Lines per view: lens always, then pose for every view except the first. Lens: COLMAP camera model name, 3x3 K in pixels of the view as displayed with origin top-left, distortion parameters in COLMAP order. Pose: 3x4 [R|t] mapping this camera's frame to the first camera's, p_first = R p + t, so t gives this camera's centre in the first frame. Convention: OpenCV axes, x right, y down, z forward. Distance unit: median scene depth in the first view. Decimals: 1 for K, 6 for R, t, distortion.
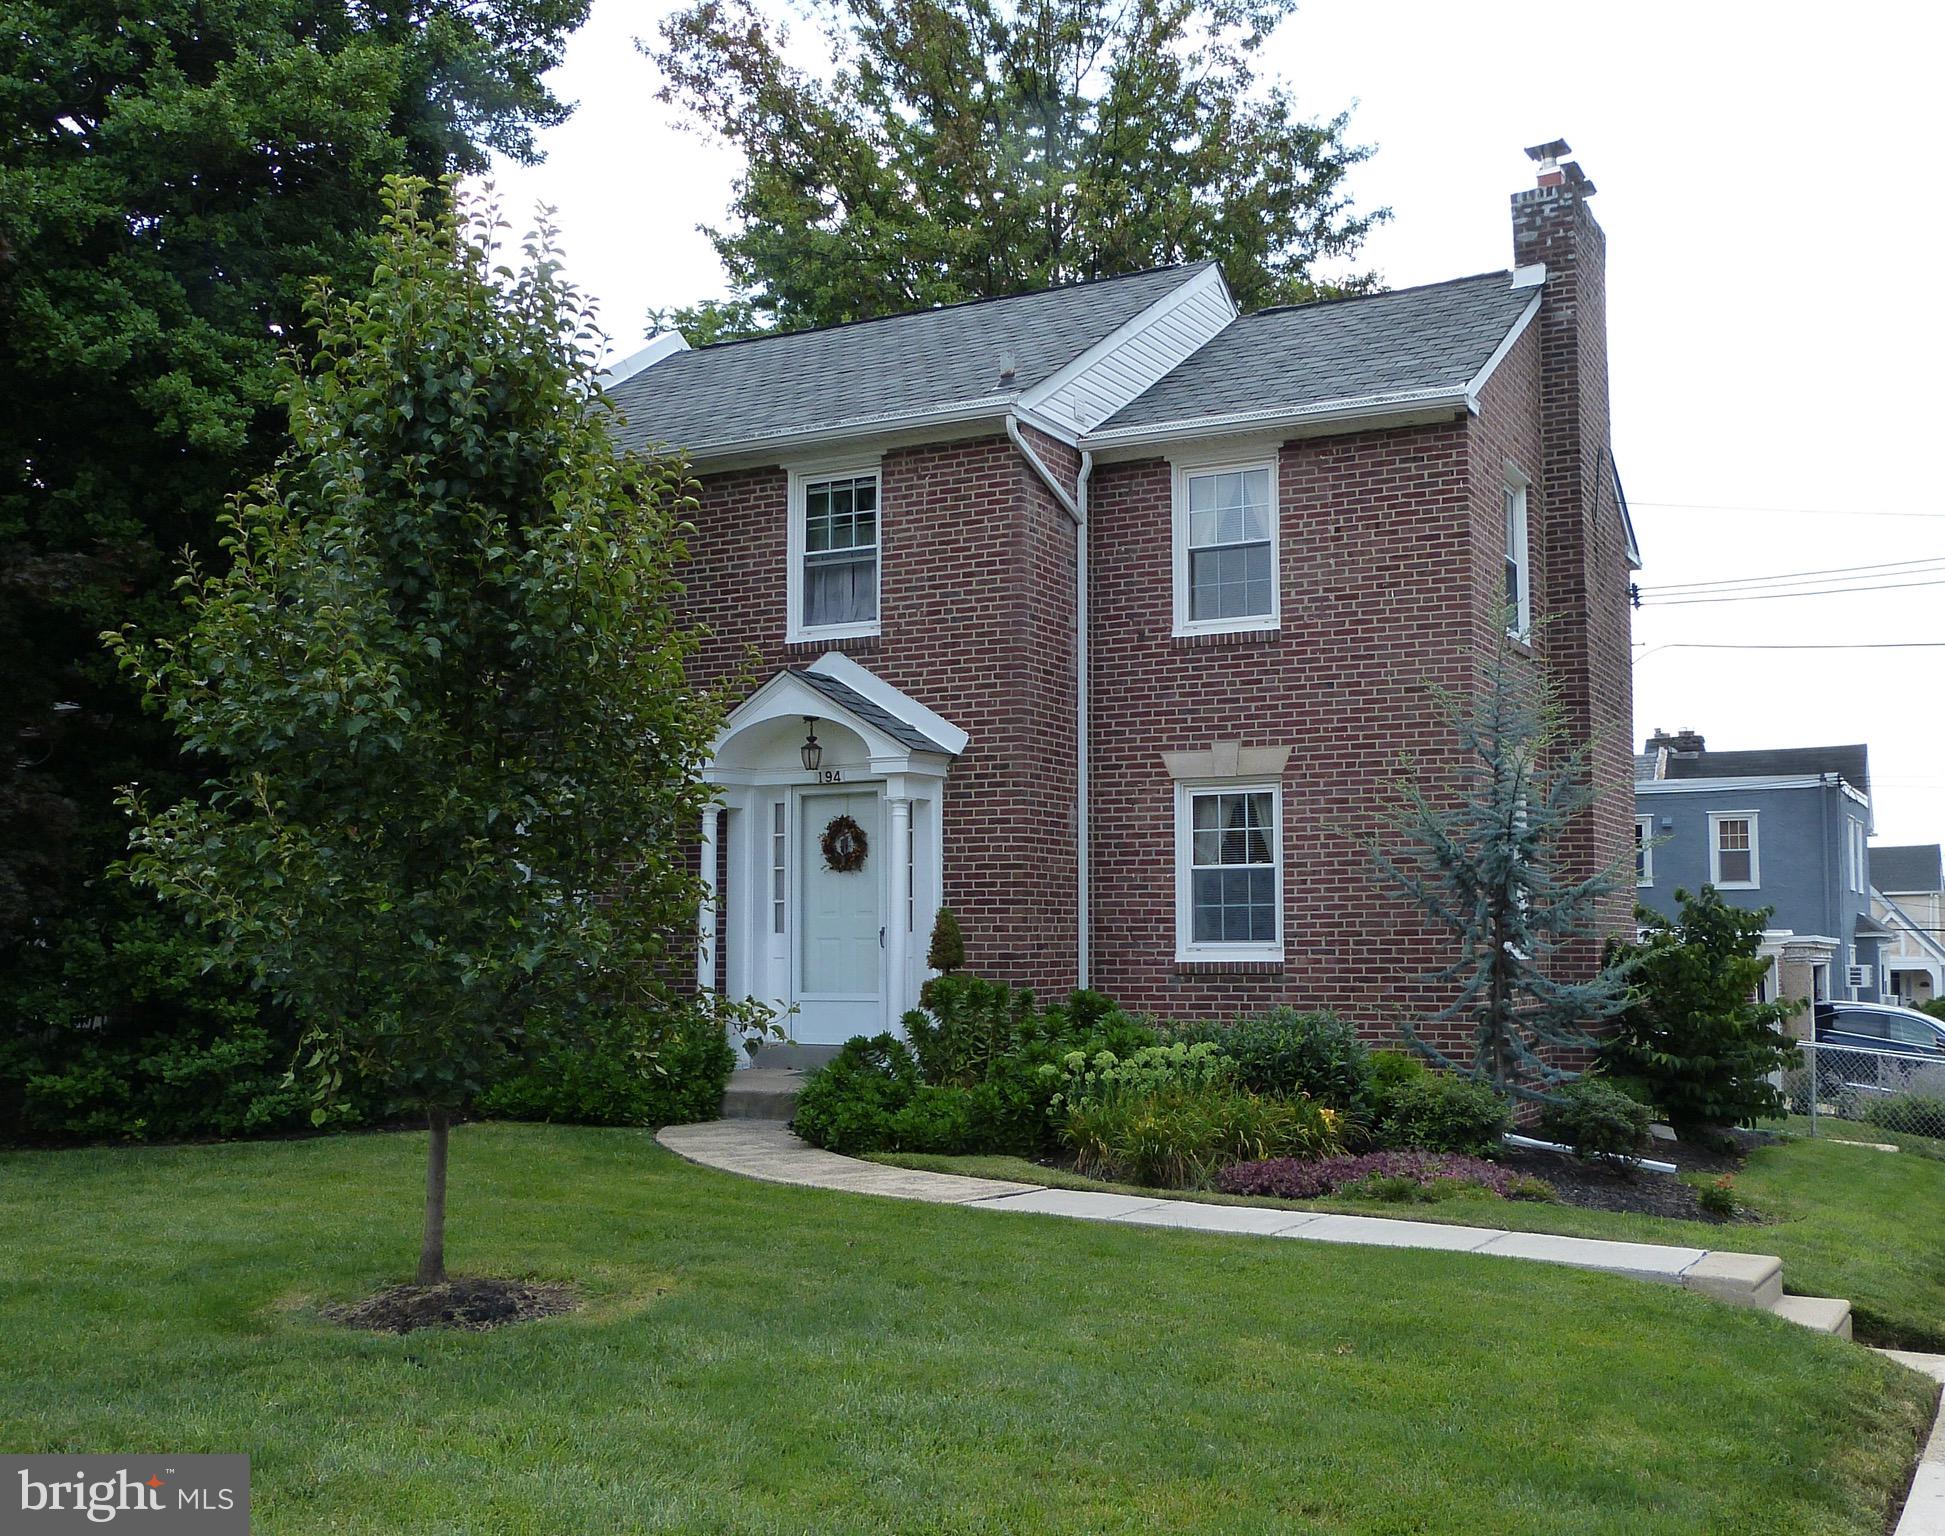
lens RADIAL K [[1918.9, 0, 970.8], [0, 1918.9, 925.9], [0, 0, 1]] dist [-0.008022, -0.036916]
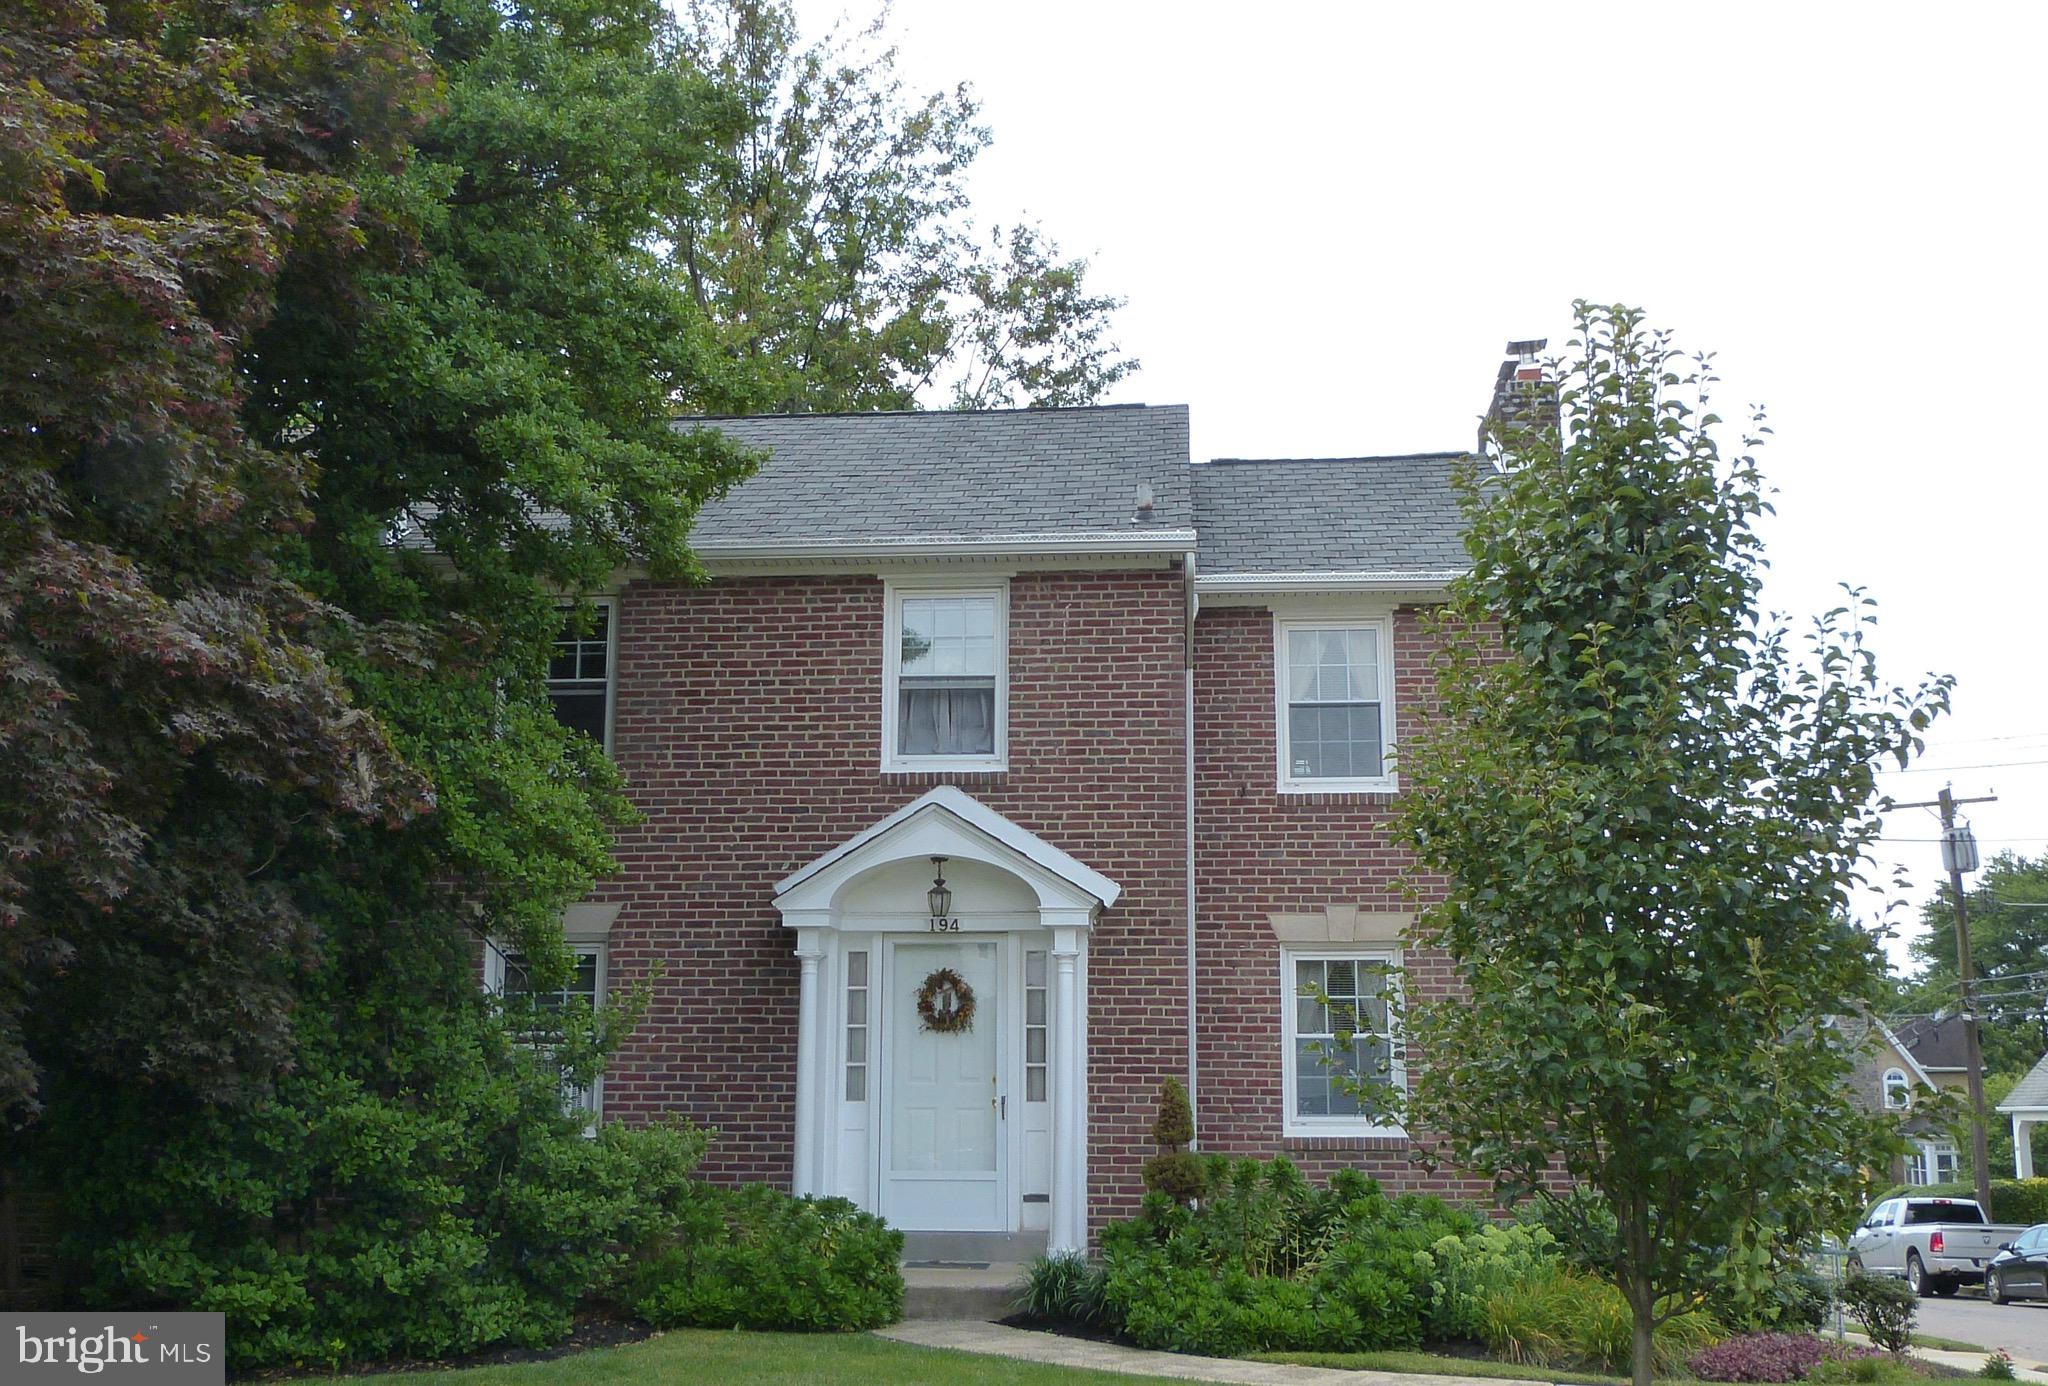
lens RADIAL K [[2114.6, 0, 1024.5], [0, 2114.6, 831.9], [0, 0, 1]] dist [-0.020497, -0.006105]
pose [[0.934000, 0.056584, 0.352763, -0.389300], [-0.014085, 0.992443, -0.121896, -0.001593], [-0.356994, 0.108882, 0.927739, 0.073385]]
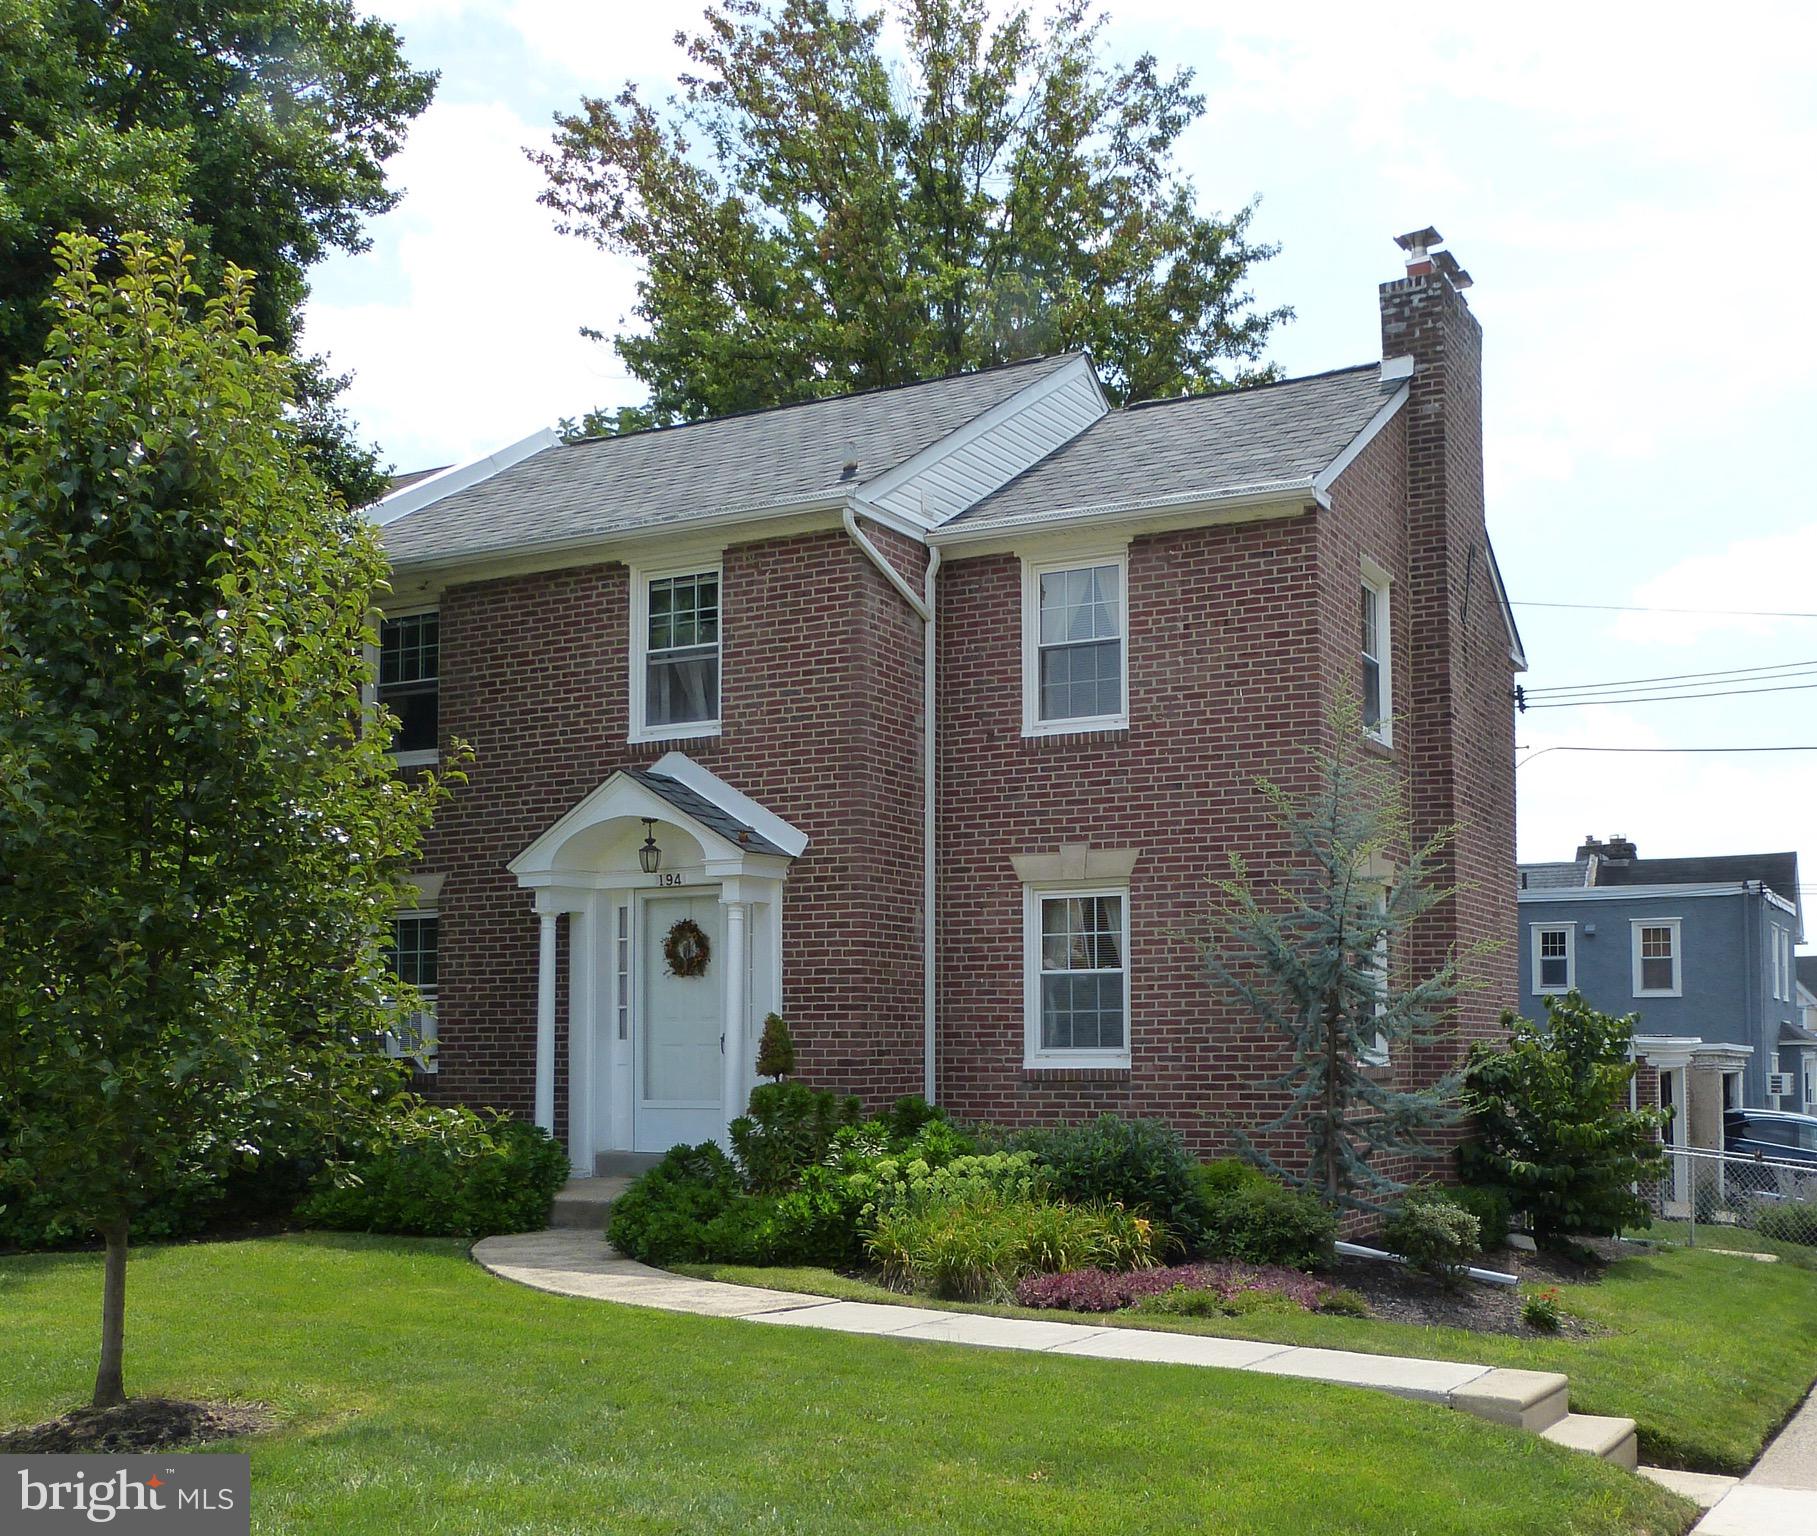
lens RADIAL K [[1912.5, 0, 909.6], [0, 1912.5, 1072.6], [0, 0, 1]] dist [-0.021787, -0.021255]
pose [[0.999998, 0.000782, -0.001546, 0.050586], [-0.000750, 0.999786, 0.020658, 0.000552], [0.001562, -0.020657, 0.999785, 0.021827]]
